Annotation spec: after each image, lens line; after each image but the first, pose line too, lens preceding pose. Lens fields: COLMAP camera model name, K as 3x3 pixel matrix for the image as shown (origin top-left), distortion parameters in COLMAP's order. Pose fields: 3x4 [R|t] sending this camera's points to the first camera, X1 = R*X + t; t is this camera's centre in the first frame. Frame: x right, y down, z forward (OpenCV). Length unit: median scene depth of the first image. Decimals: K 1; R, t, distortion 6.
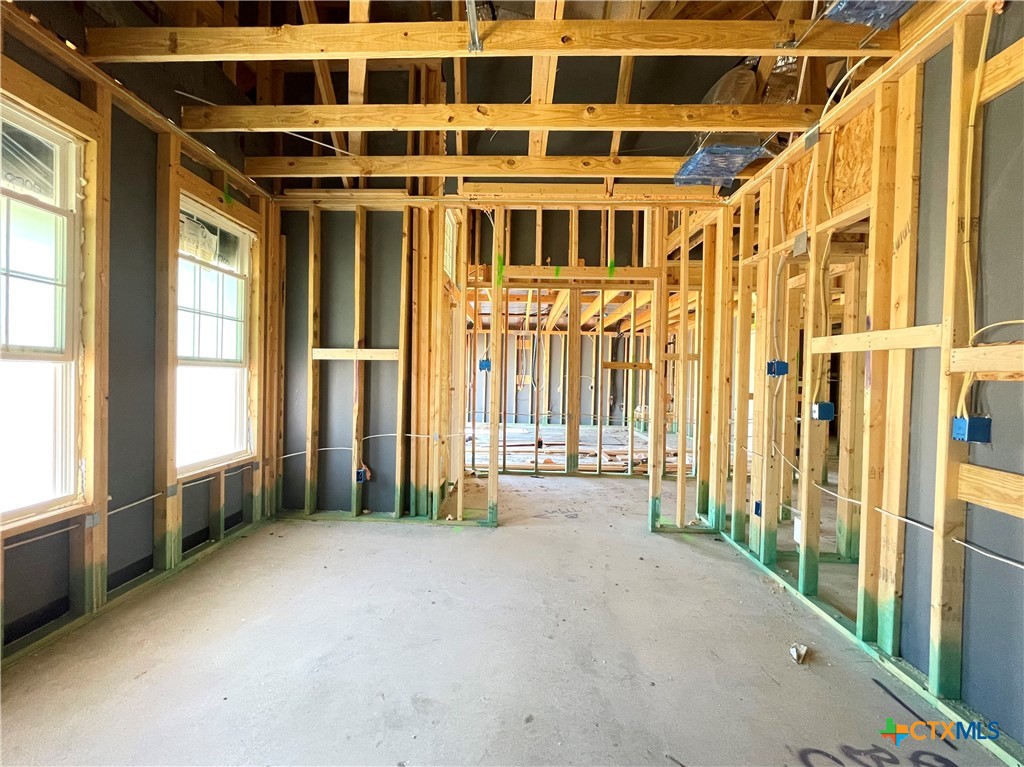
lens RADIAL K [[419.9, 0, 521.5], [0, 419.9, 379.0], [0, 0, 1]] dist [-0.001380, 0.000472]
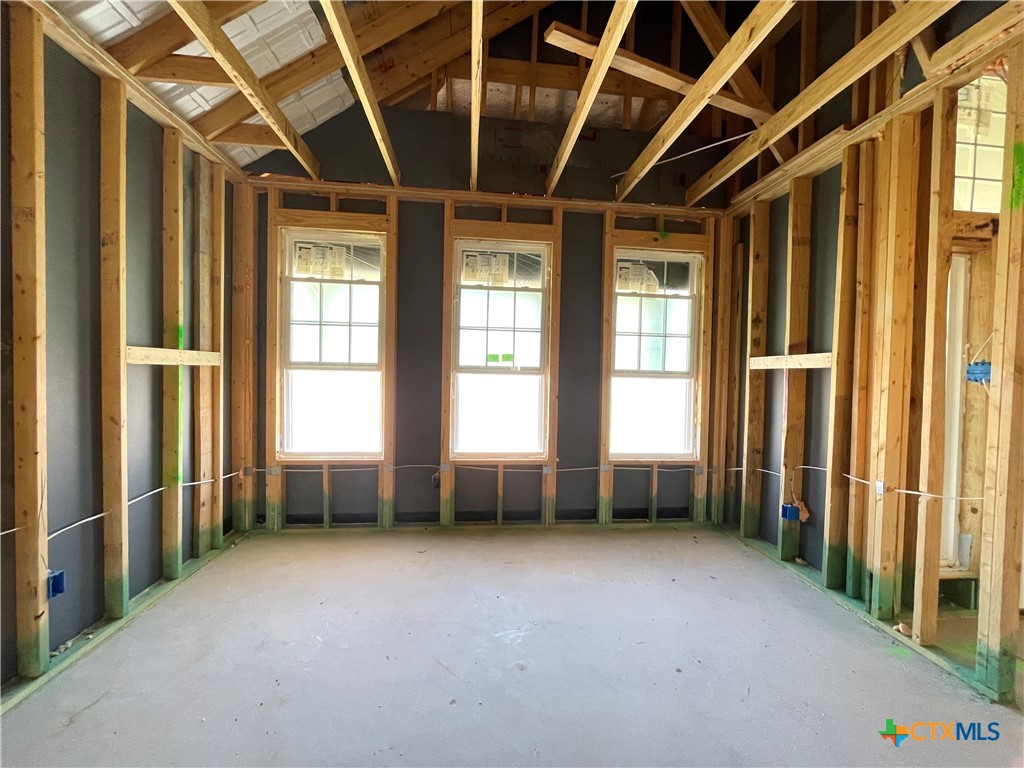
lens RADIAL K [[419.9, 0, 517.5], [0, 419.9, 381.7], [0, 0, 1]] dist [-0.001380, 0.000472]
pose [[0.136643, 0.002910, -0.990616, 0.362697], [-0.027056, 0.999634, -0.000796, -0.005701], [0.990251, 0.026911, 0.136672, 0.387170]]
